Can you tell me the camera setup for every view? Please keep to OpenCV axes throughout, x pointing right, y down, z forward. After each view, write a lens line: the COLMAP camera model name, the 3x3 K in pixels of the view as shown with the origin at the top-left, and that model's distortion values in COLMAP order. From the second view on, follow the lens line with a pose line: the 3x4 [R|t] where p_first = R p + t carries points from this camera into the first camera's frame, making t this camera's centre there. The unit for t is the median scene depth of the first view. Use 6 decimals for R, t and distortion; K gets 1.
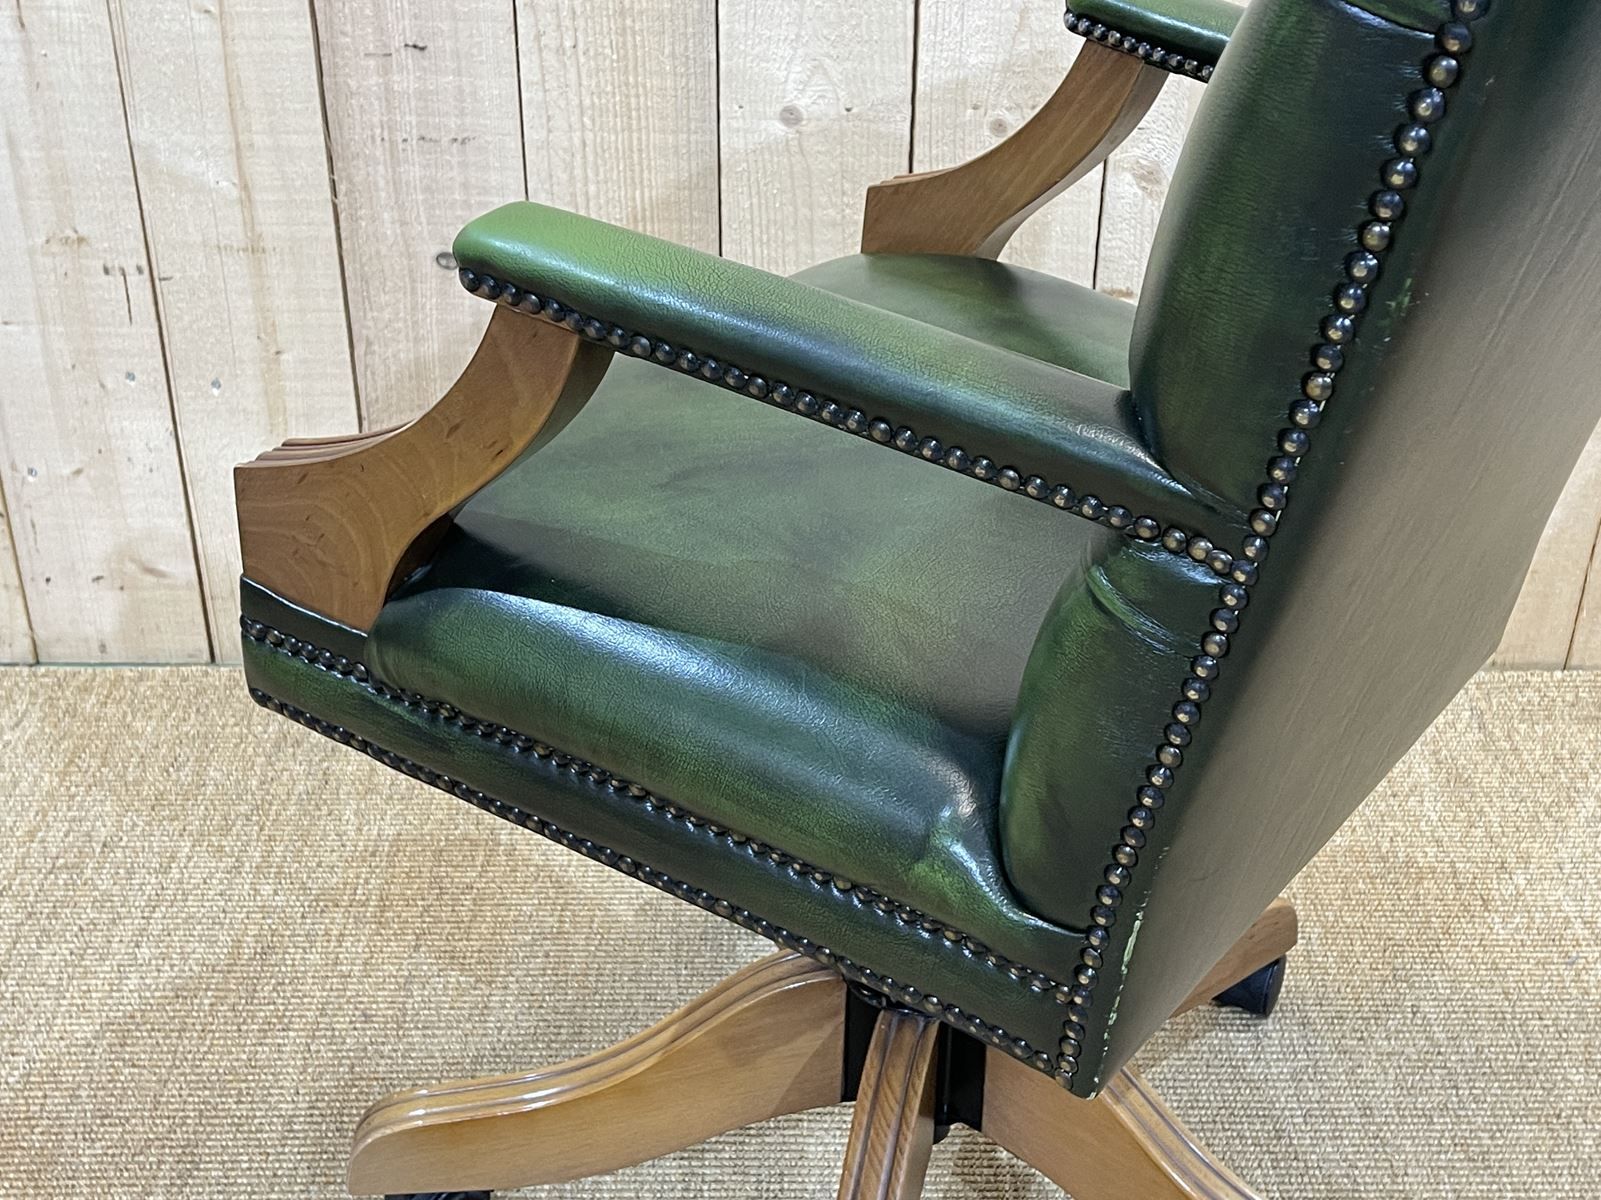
lens RADIAL K [[2065.0, 0, 821.2], [0, 2065.0, 602.5], [0, 0, 1]] dist [0.036615, 0.000000]
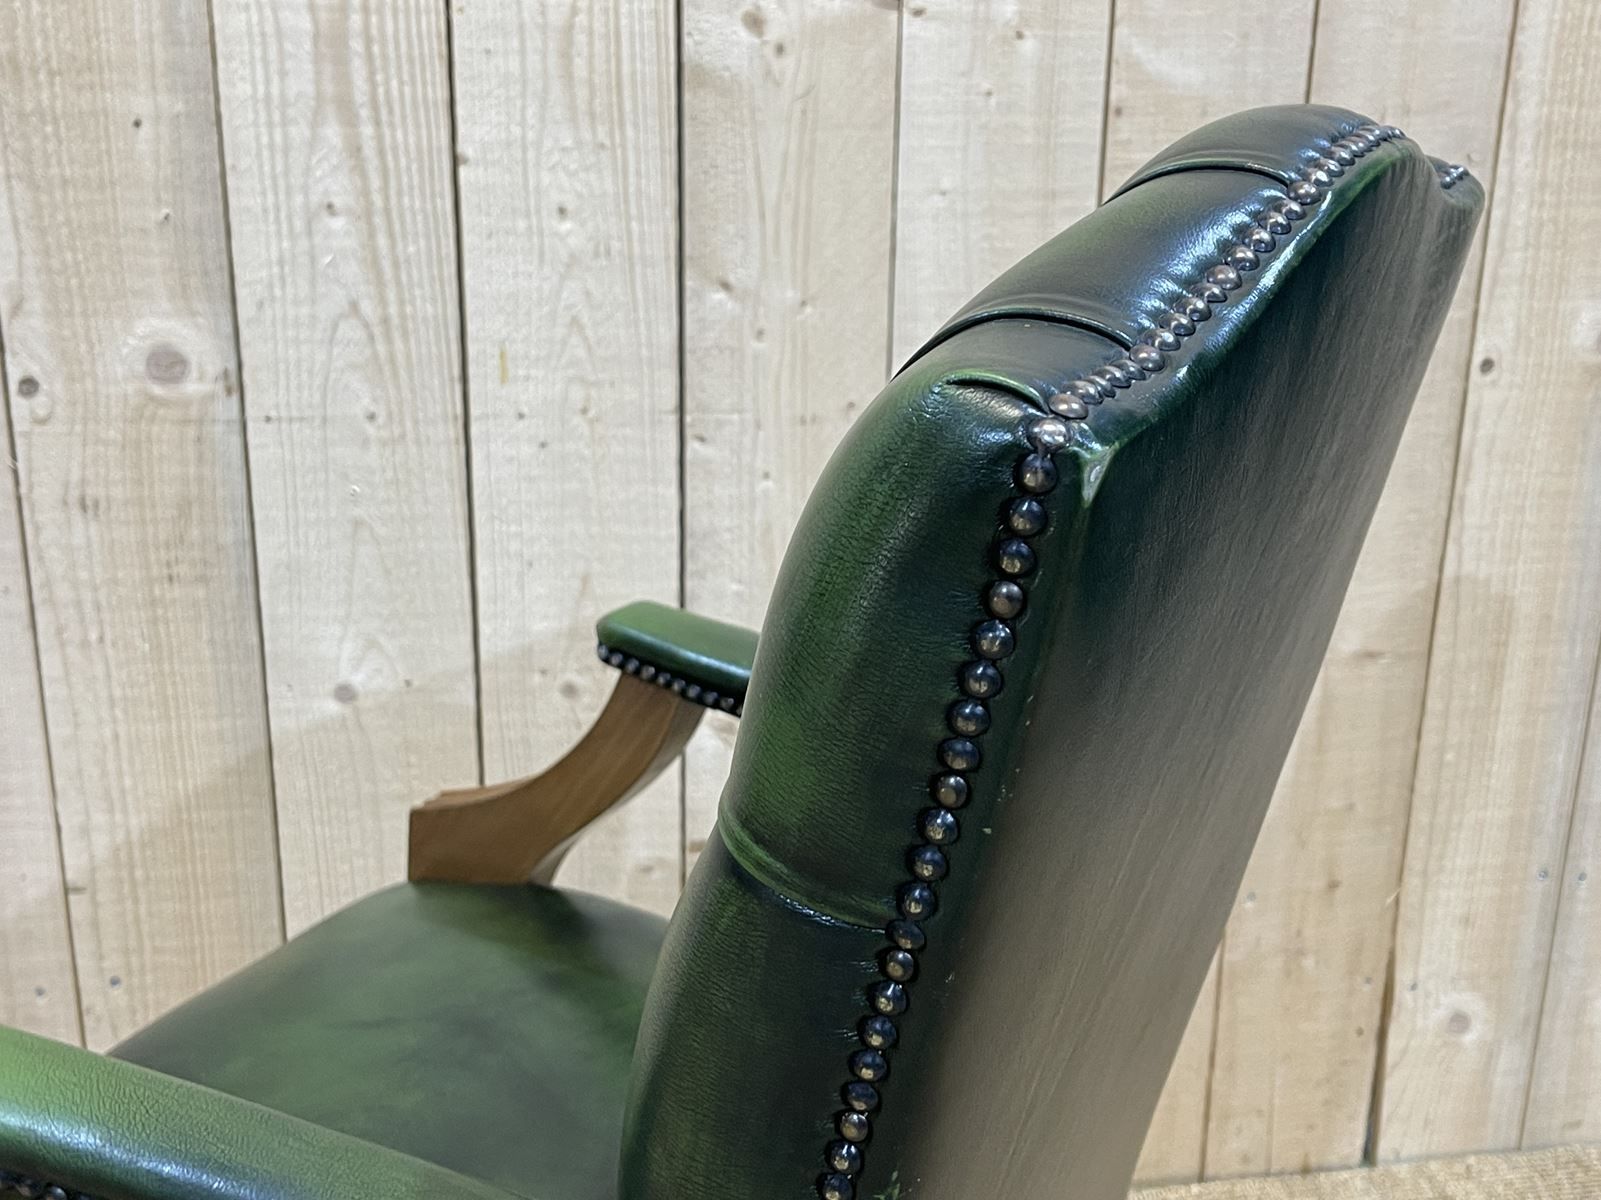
lens RADIAL K [[2065.0, 0, 833.4], [0, 2065.0, 586.6], [0, 0, 1]] dist [0.036615, 0.000000]
pose [[0.984275, -0.052809, 0.168566, 0.048016], [0.083016, 0.980608, -0.177531, -0.096827], [-0.155922, 0.188733, 0.969571, 0.039476]]
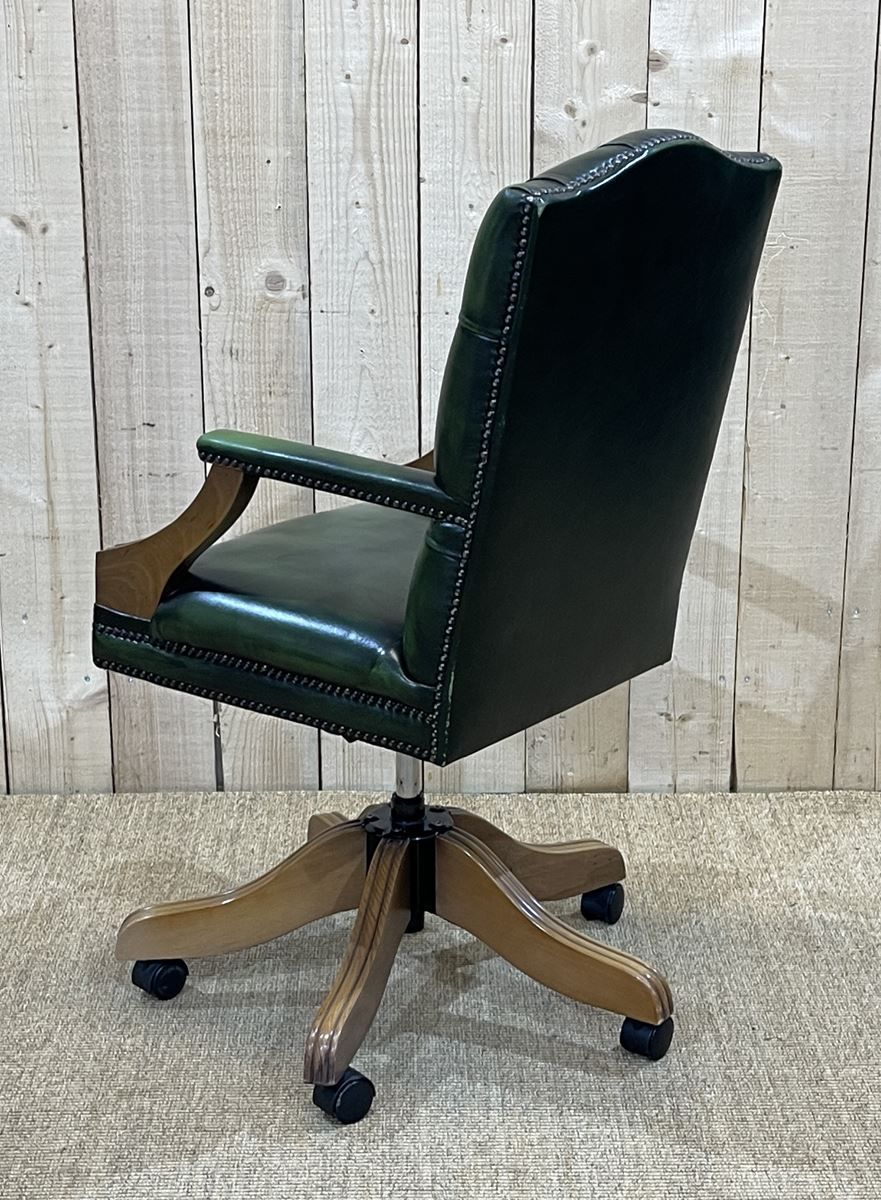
lens RADIAL K [[2190.0, 0, 462.0], [0, 2190.0, 629.1], [0, 0, 1]] dist [0.093494, 0.000000]
pose [[0.999919, -0.012677, -0.001223, 0.081685], [0.012045, 0.972529, -0.232470, 0.360583], [0.004136, 0.232436, 0.972603, -0.842579]]
